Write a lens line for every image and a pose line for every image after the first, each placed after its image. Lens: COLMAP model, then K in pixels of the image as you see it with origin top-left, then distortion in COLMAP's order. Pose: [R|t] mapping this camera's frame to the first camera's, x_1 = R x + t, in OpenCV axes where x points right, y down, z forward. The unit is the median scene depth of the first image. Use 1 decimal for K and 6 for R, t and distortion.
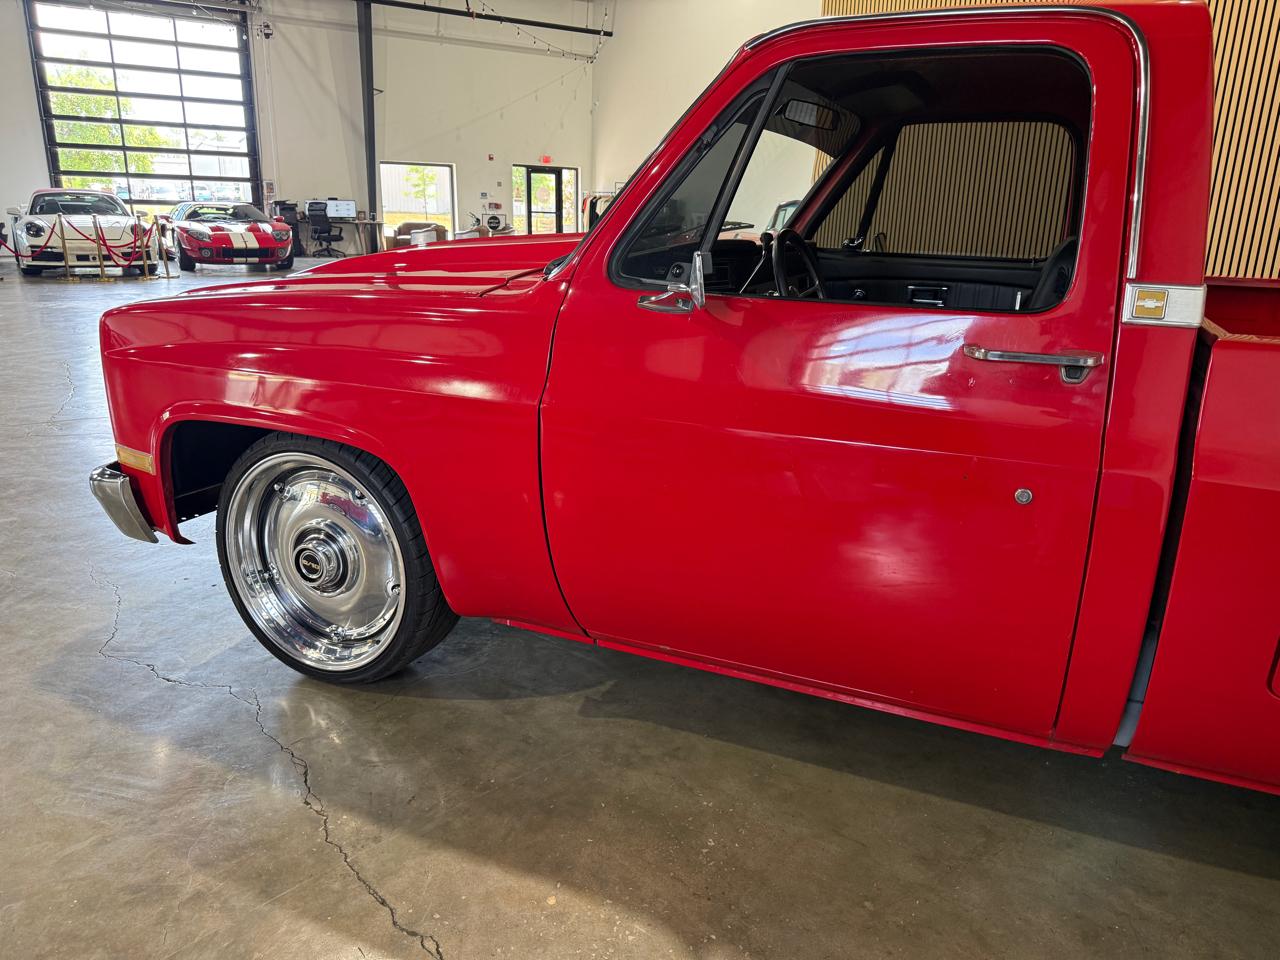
lens RADIAL K [[943.5, 0, 633.5], [0, 943.5, 501.7], [0, 0, 1]] dist [0.093000, -0.153028]
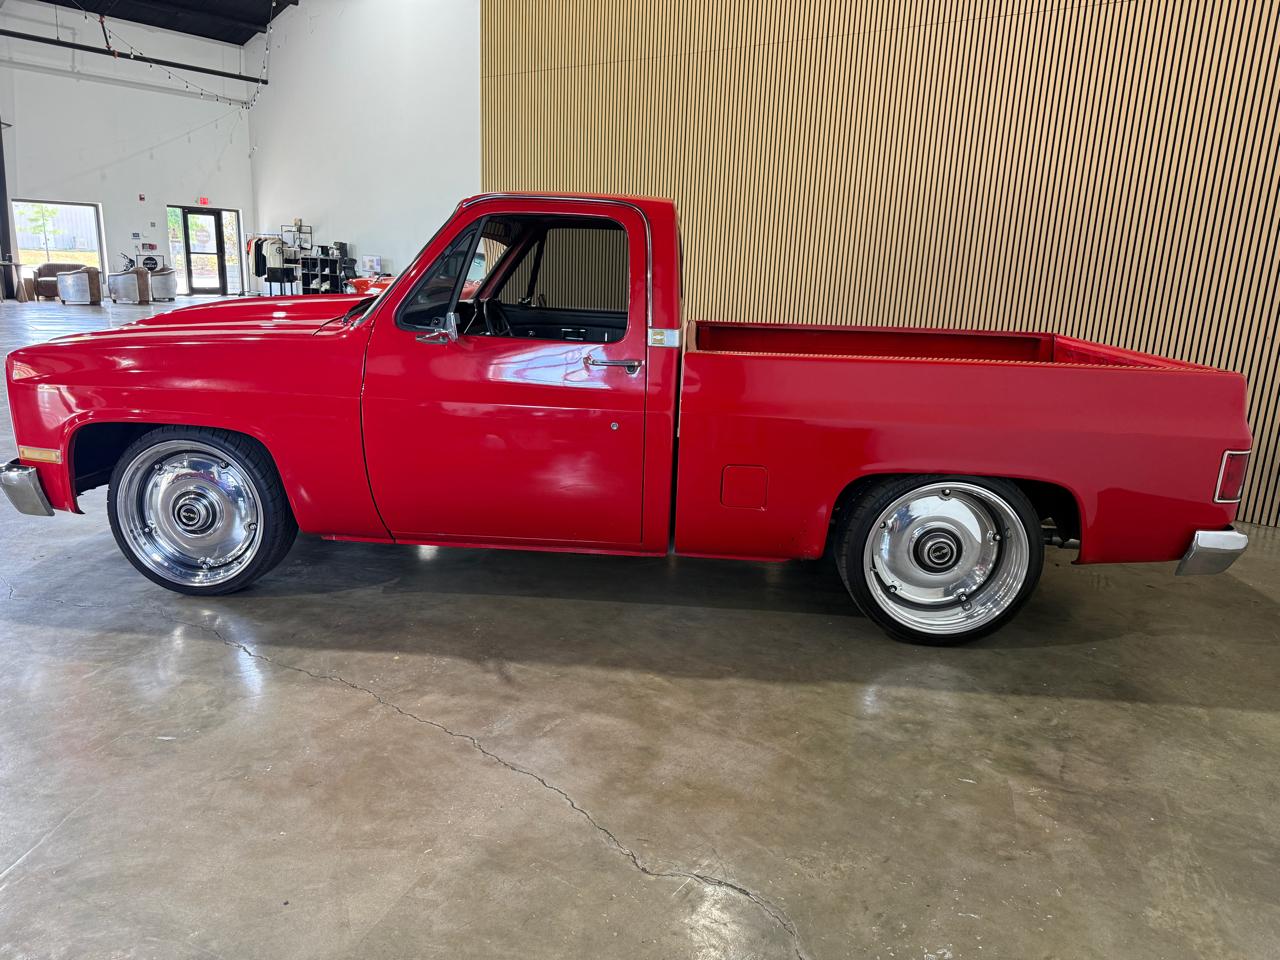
lens RADIAL K [[897.4, 0, 640.9], [0, 897.4, 498.6], [0, 0, 1]] dist [0.037326, -0.057652]
pose [[0.939769, -0.071448, 0.334261, -0.139340], [0.083026, 0.996337, -0.020459, 0.125992], [-0.331575, 0.046979, 0.942259, -0.572099]]
